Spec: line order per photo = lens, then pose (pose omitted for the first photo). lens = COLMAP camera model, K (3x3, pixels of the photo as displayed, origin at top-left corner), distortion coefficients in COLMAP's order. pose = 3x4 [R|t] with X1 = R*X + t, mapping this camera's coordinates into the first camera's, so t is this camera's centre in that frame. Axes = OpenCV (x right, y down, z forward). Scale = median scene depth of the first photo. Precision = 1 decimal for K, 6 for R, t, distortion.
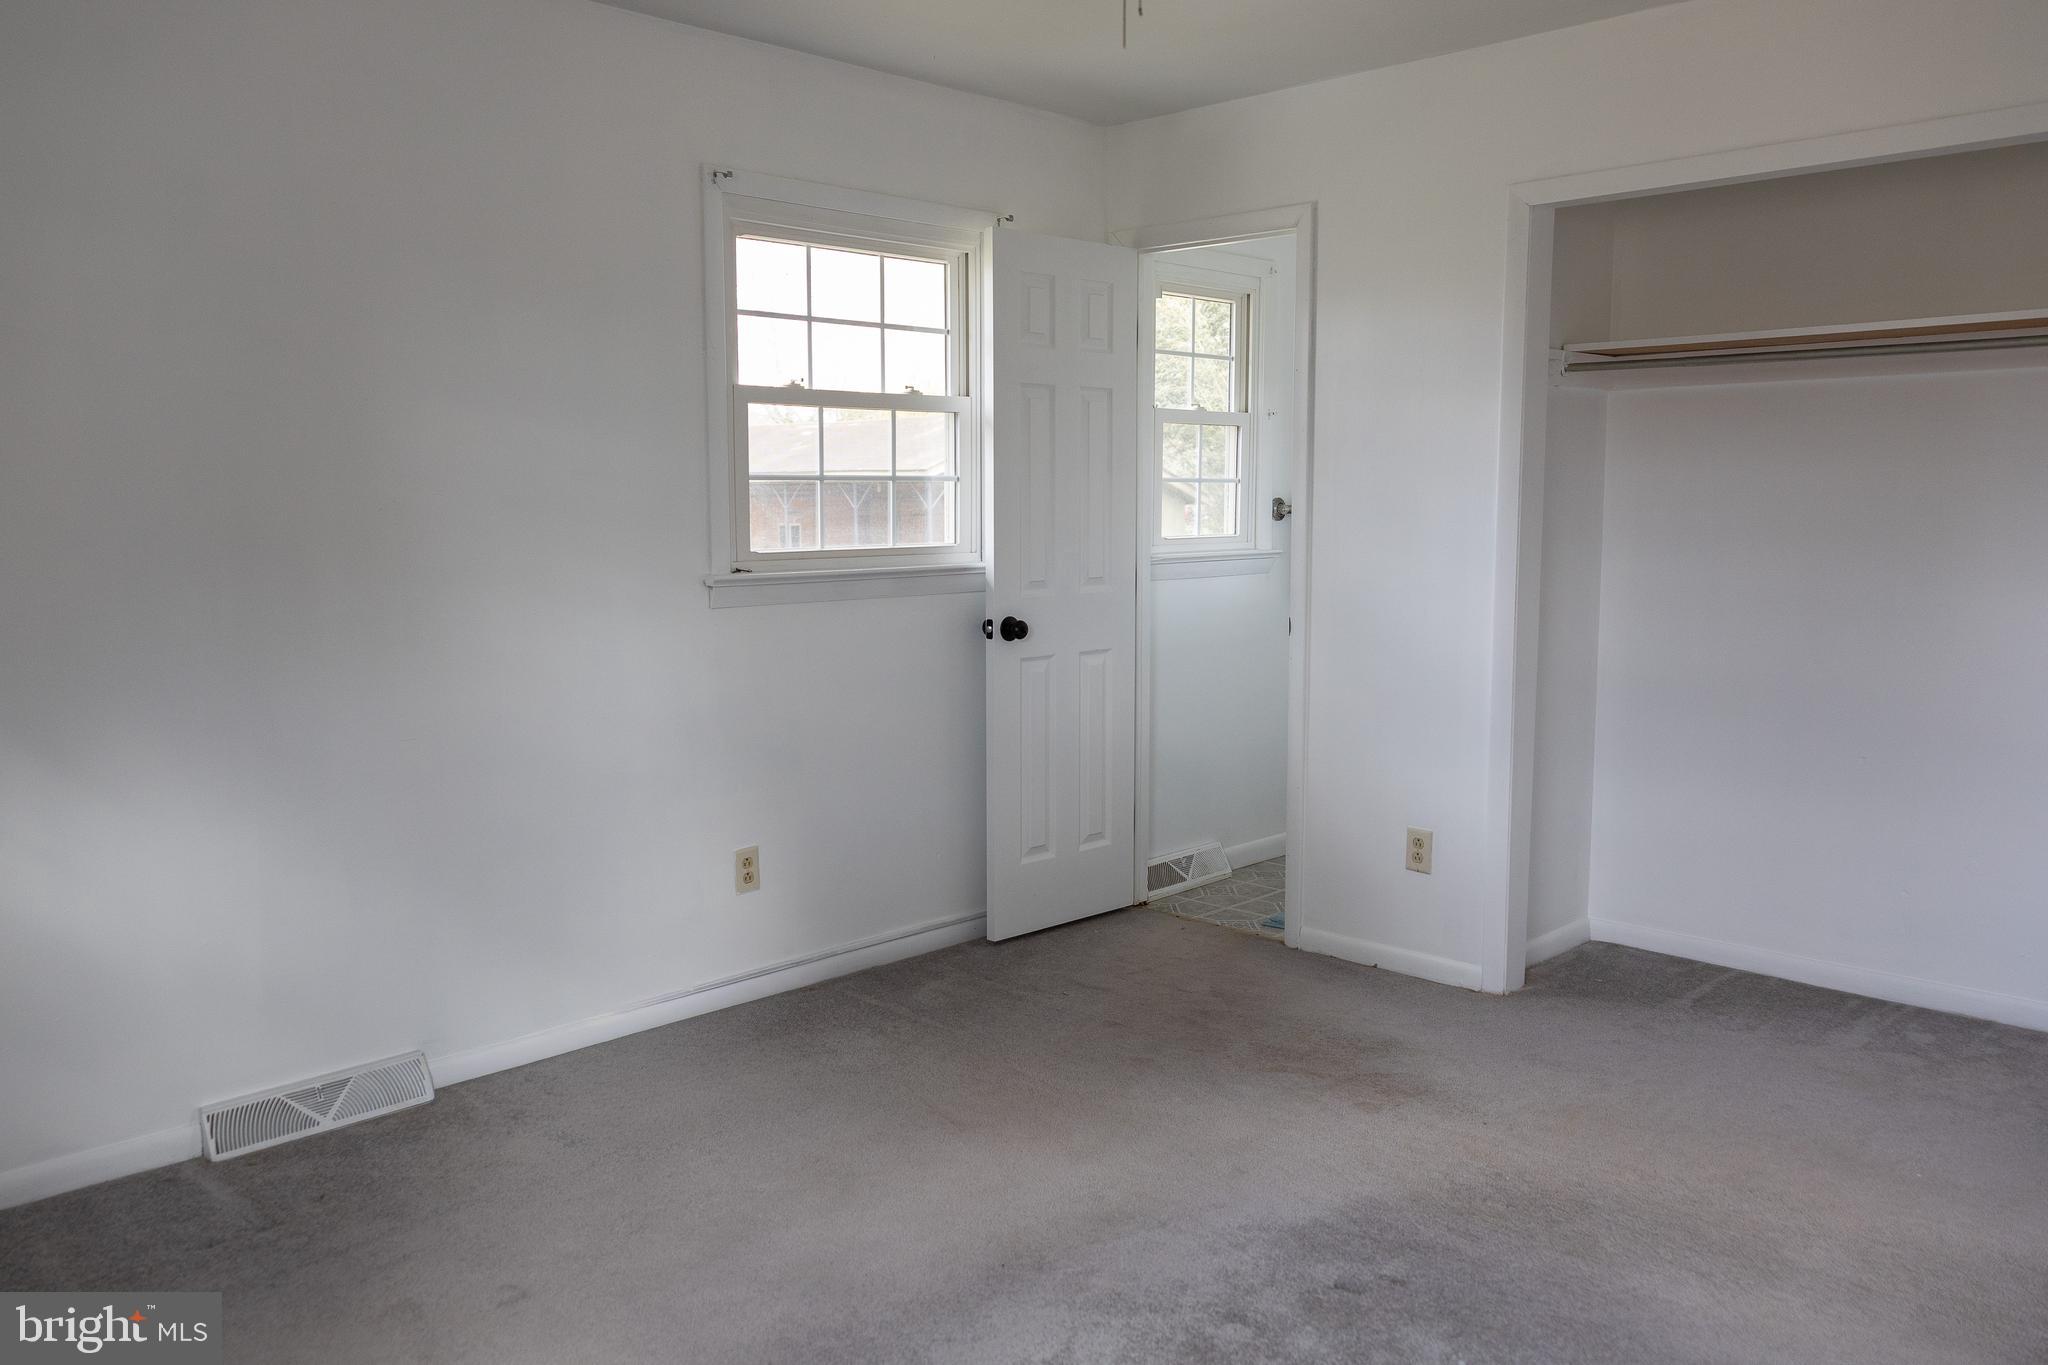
lens RADIAL K [[1646.3, 0, 1015.5], [0, 1646.3, 680.3], [0, 0, 1]] dist [0.009757, -0.001210]
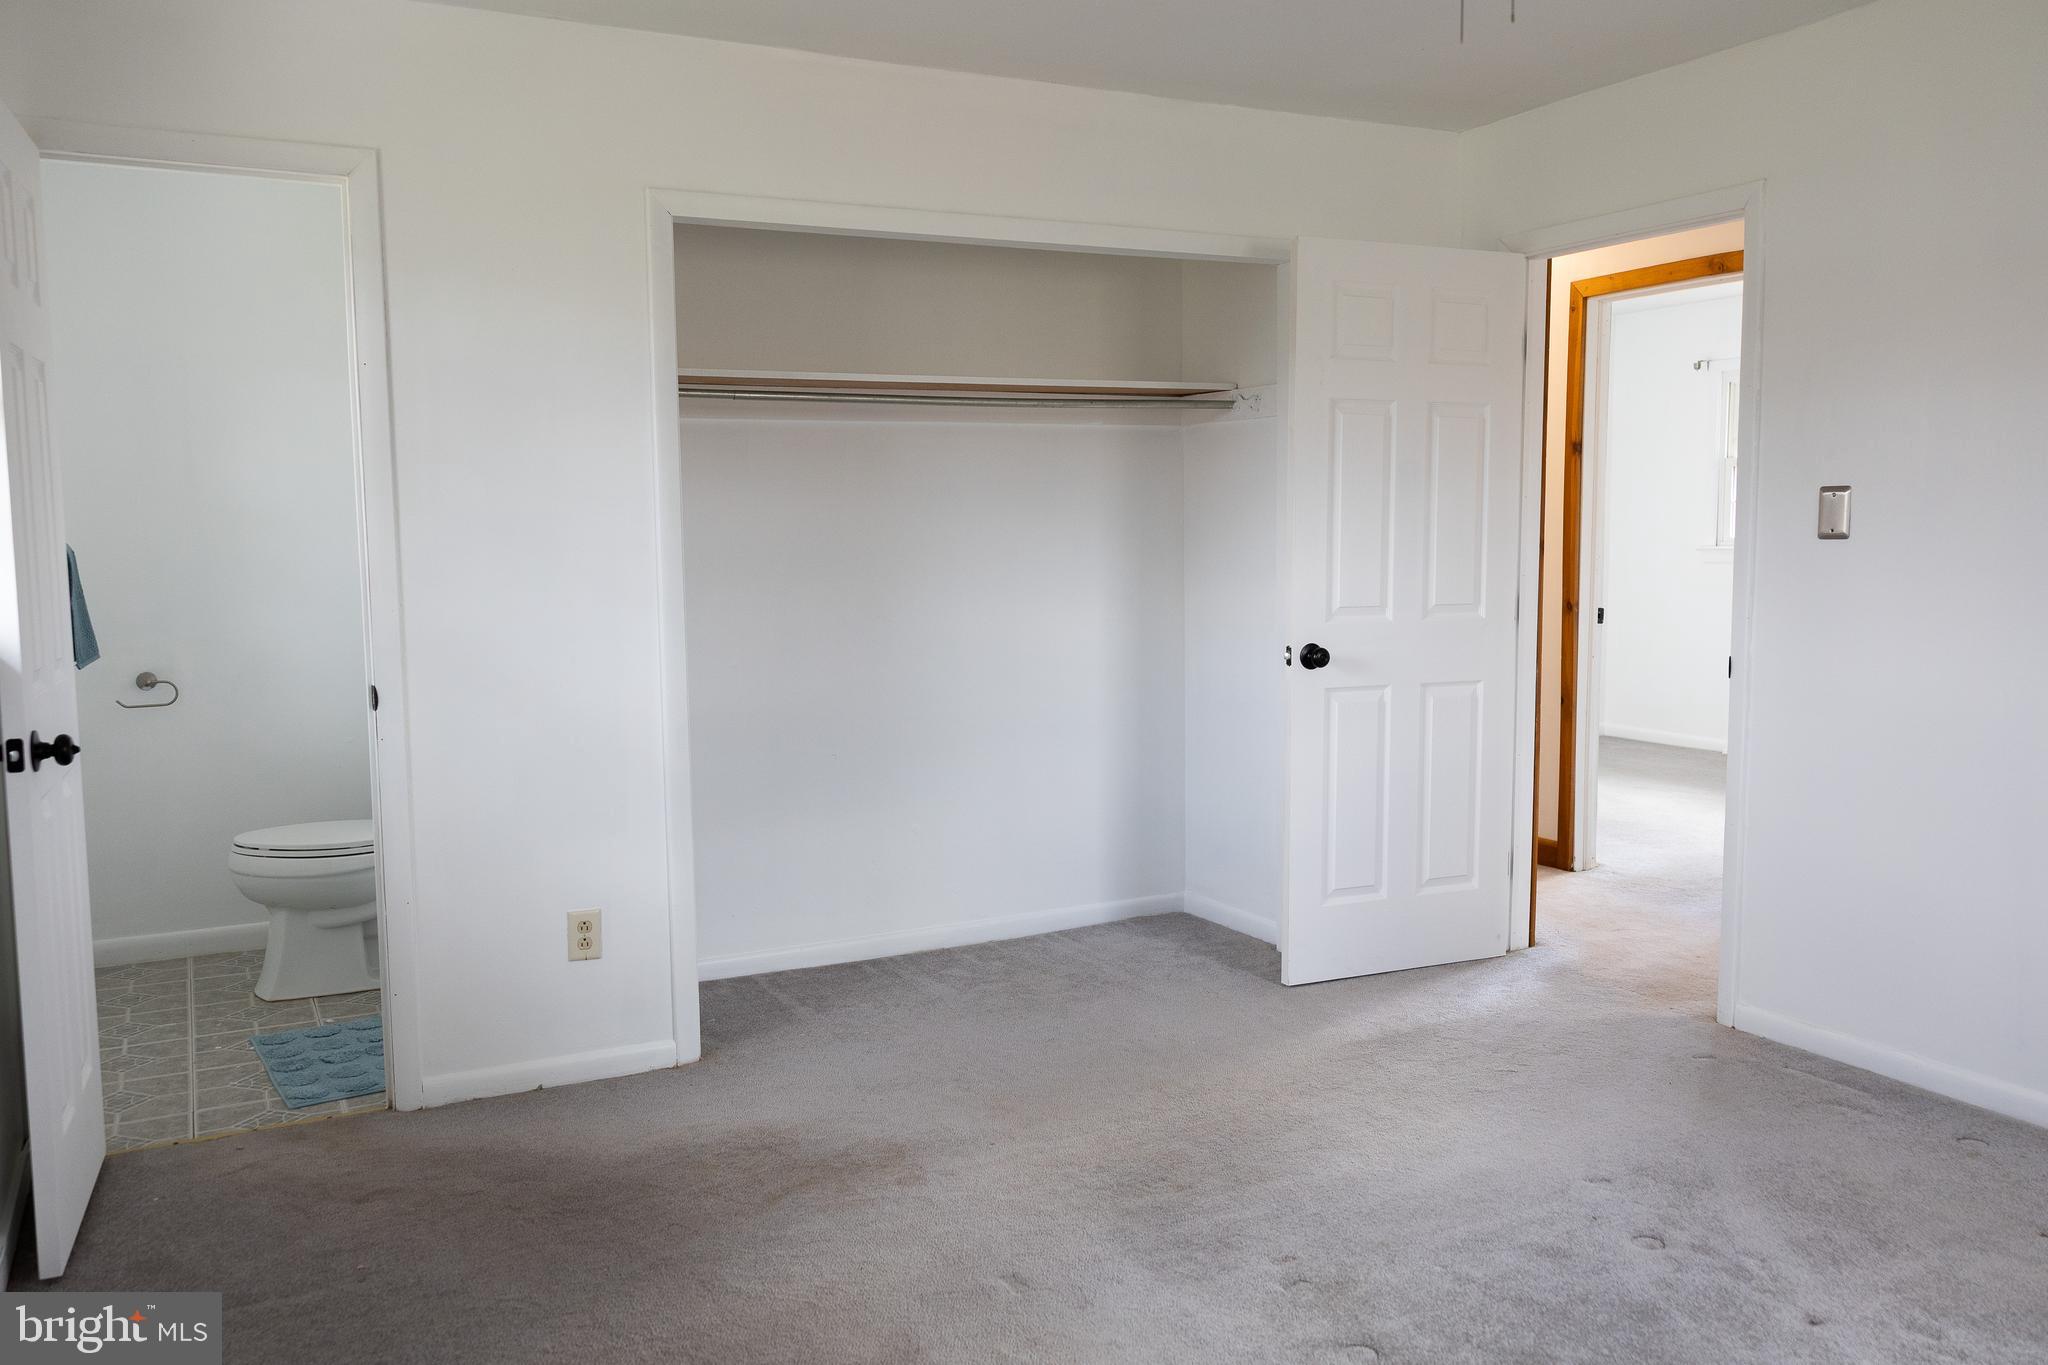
lens RADIAL K [[1646.3, 0, 1015.5], [0, 1646.3, 680.3], [0, 0, 1]] dist [0.009757, -0.001210]
pose [[0.293886, -0.090643, 0.951533, -0.516452], [0.117827, 0.991336, 0.058044, -0.054602], [-0.948550, 0.095058, 0.302020, 0.529289]]
